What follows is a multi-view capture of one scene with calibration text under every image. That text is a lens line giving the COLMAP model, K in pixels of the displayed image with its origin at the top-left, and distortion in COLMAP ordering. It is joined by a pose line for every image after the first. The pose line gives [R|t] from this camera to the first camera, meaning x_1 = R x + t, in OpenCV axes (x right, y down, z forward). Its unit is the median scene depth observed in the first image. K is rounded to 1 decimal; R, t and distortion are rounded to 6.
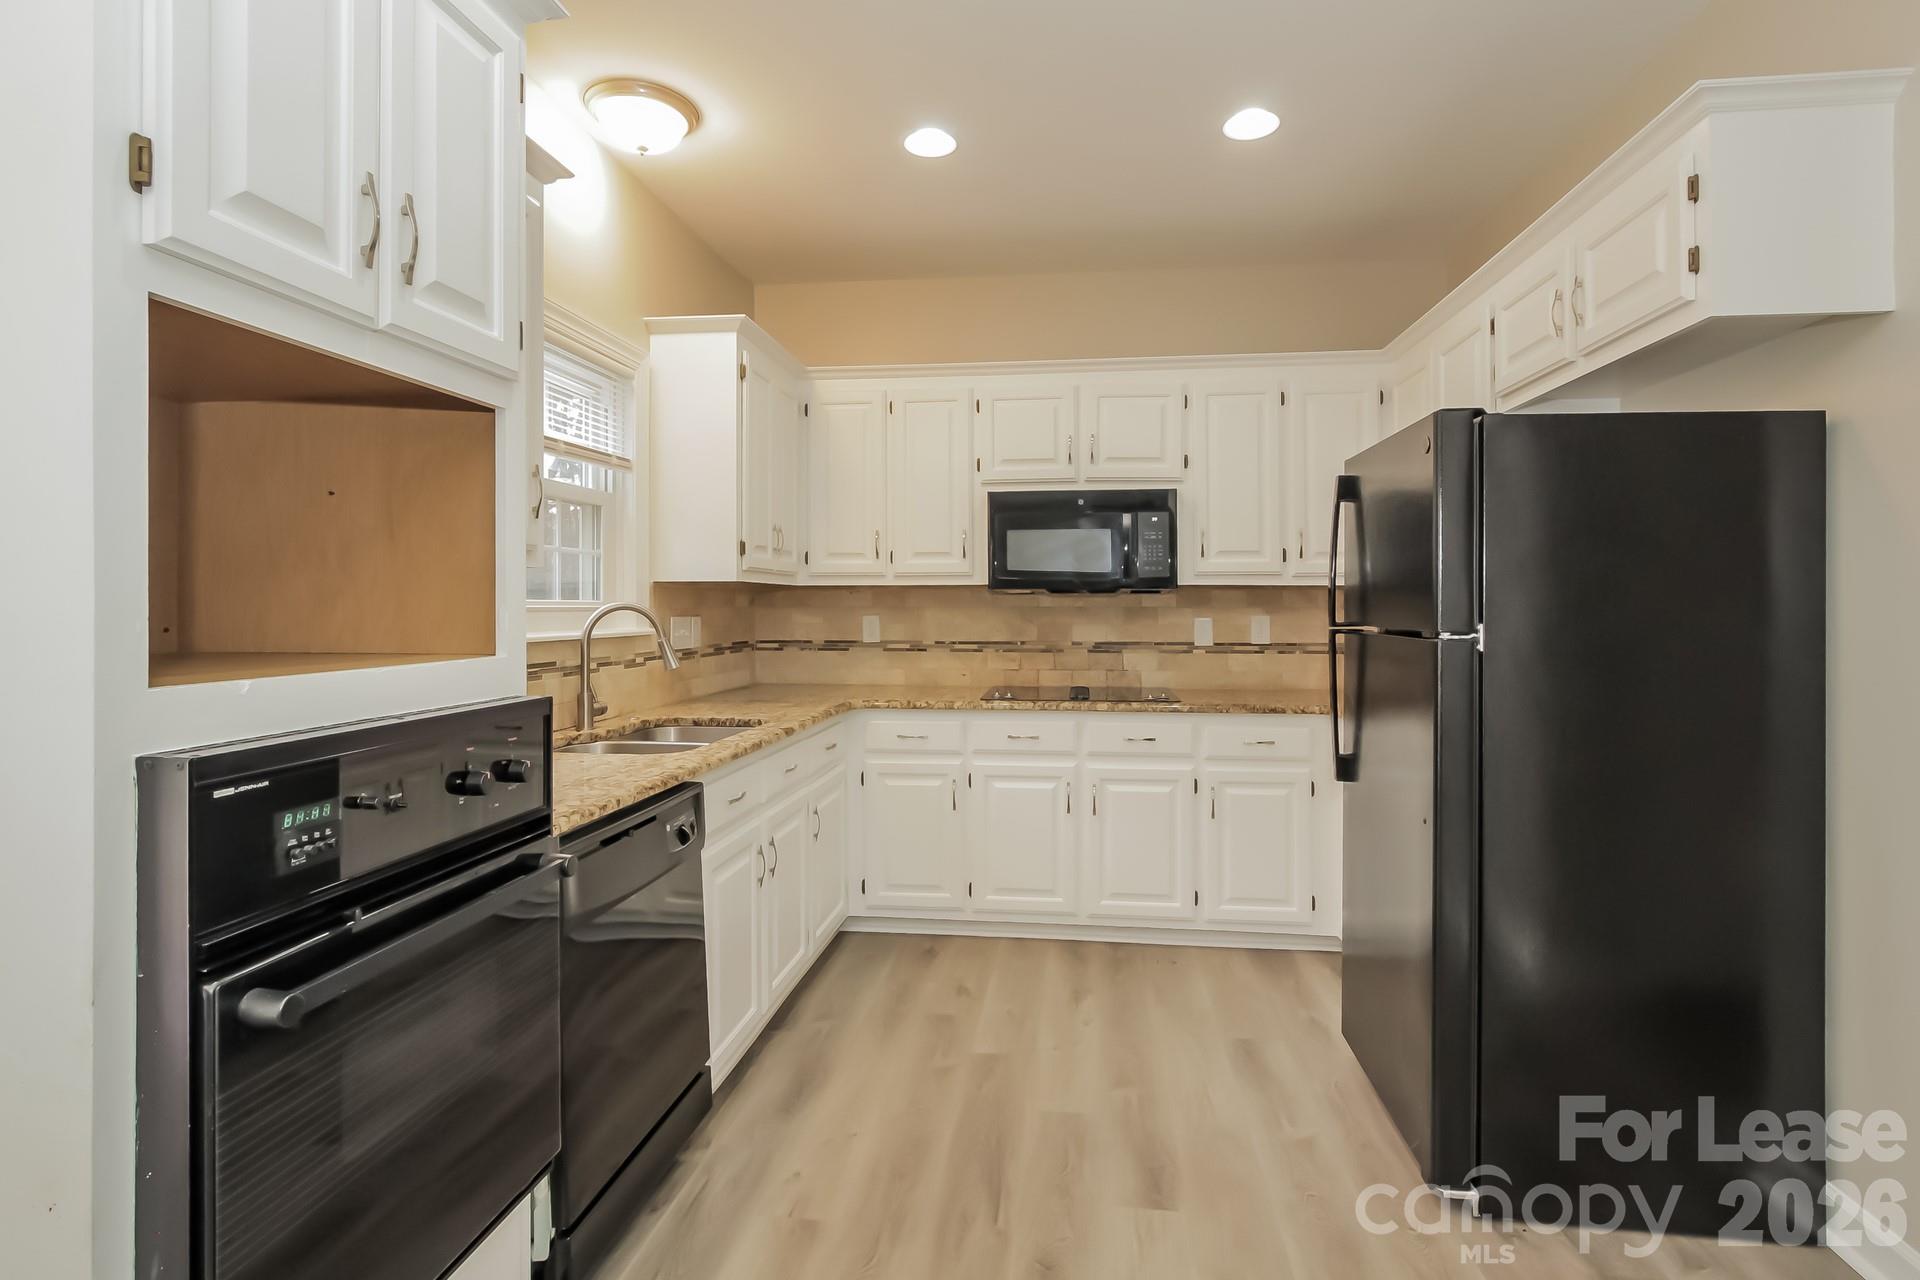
lens RADIAL K [[924.6, 0, 965.6], [0, 924.6, 590.9], [0, 0, 1]] dist [-0.002196, -0.000383]
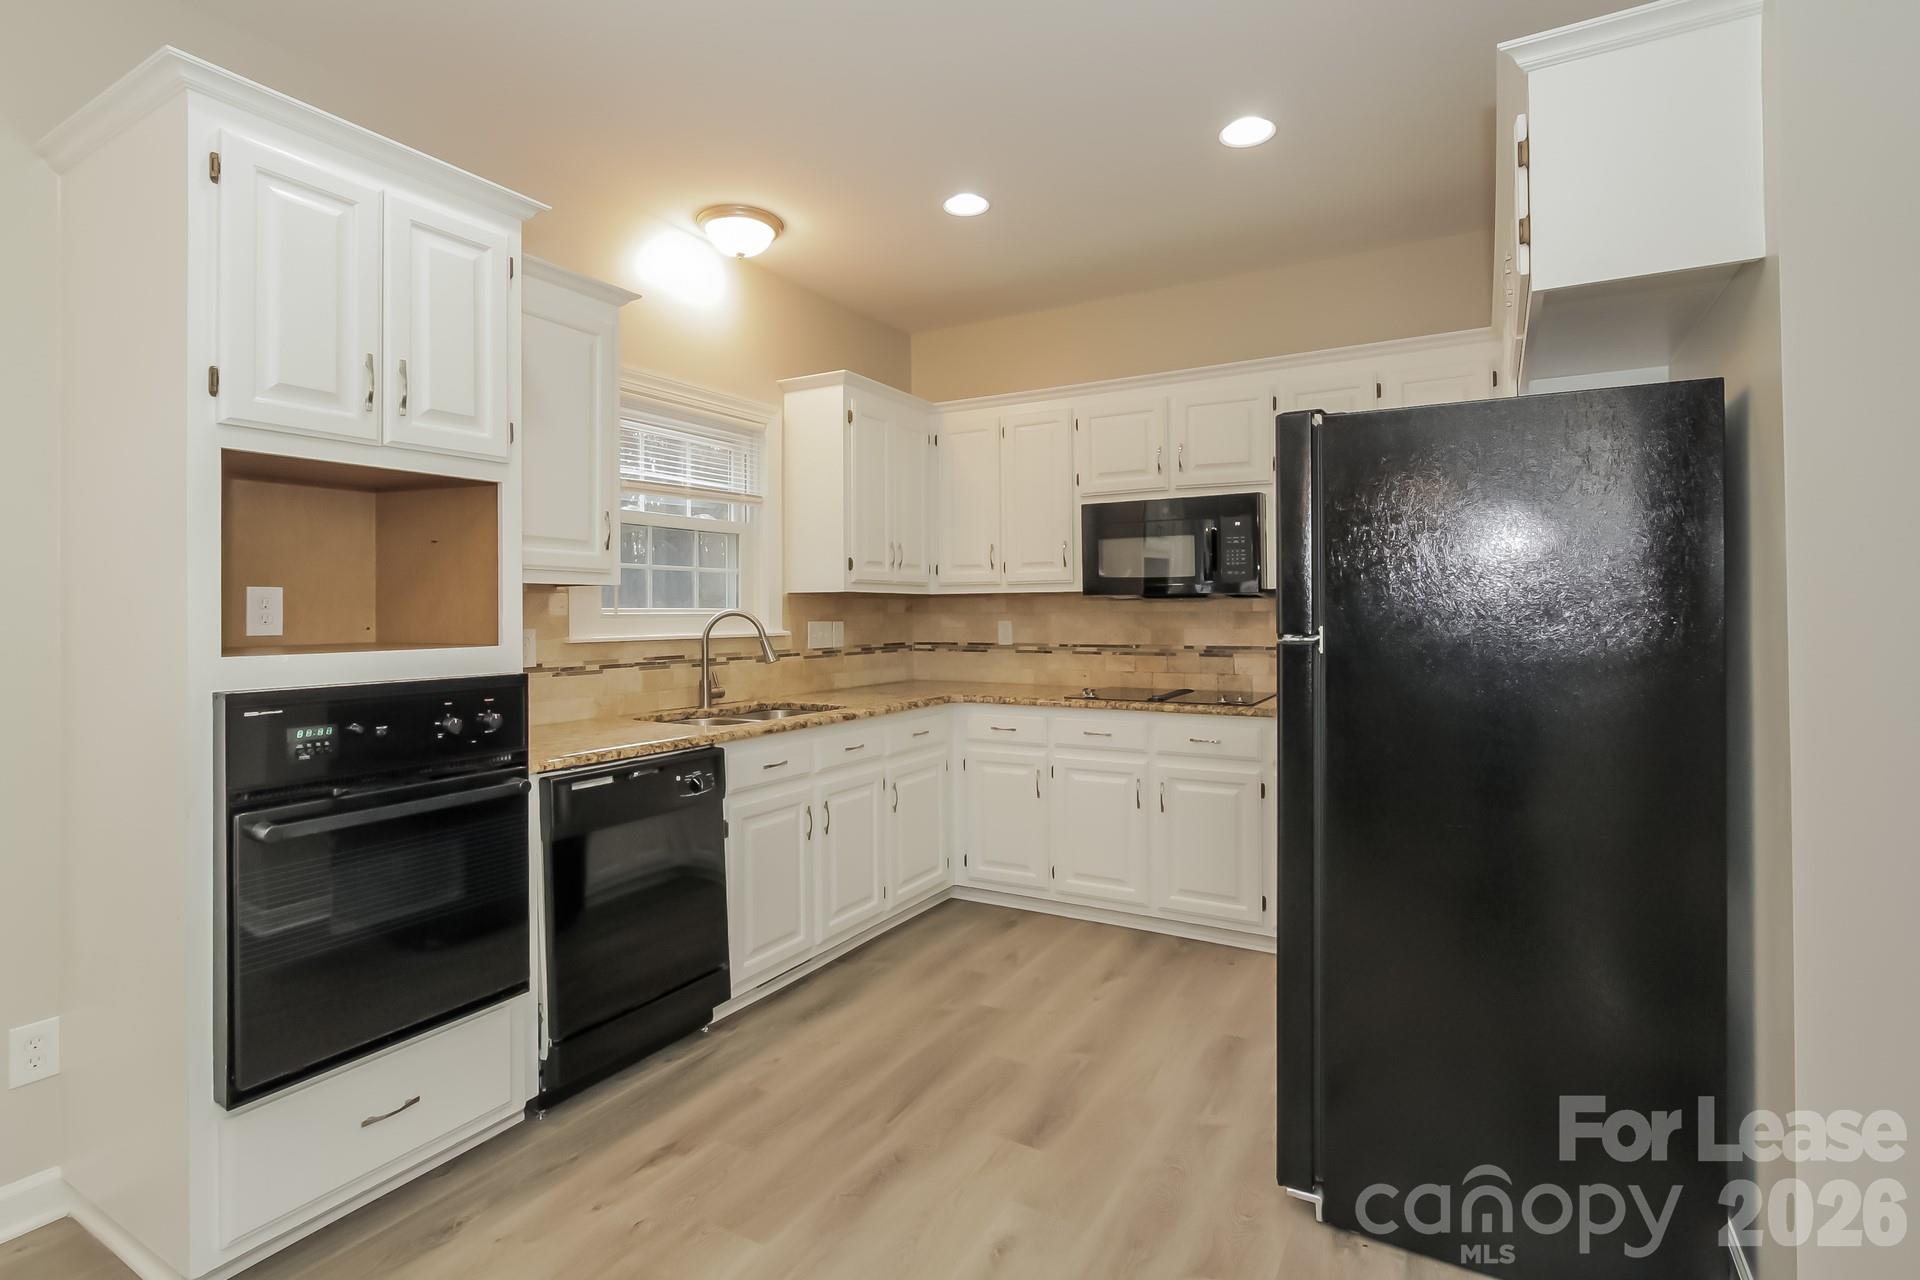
lens RADIAL K [[914.3, 0, 950.7], [0, 914.3, 592.8], [0, 0, 1]] dist [0.000755, 0.000296]
pose [[0.919532, -0.014104, -0.392763, 0.324026], [0.011996, 0.999897, -0.007820, 0.001738], [0.392833, 0.002479, 0.919607, -0.036823]]
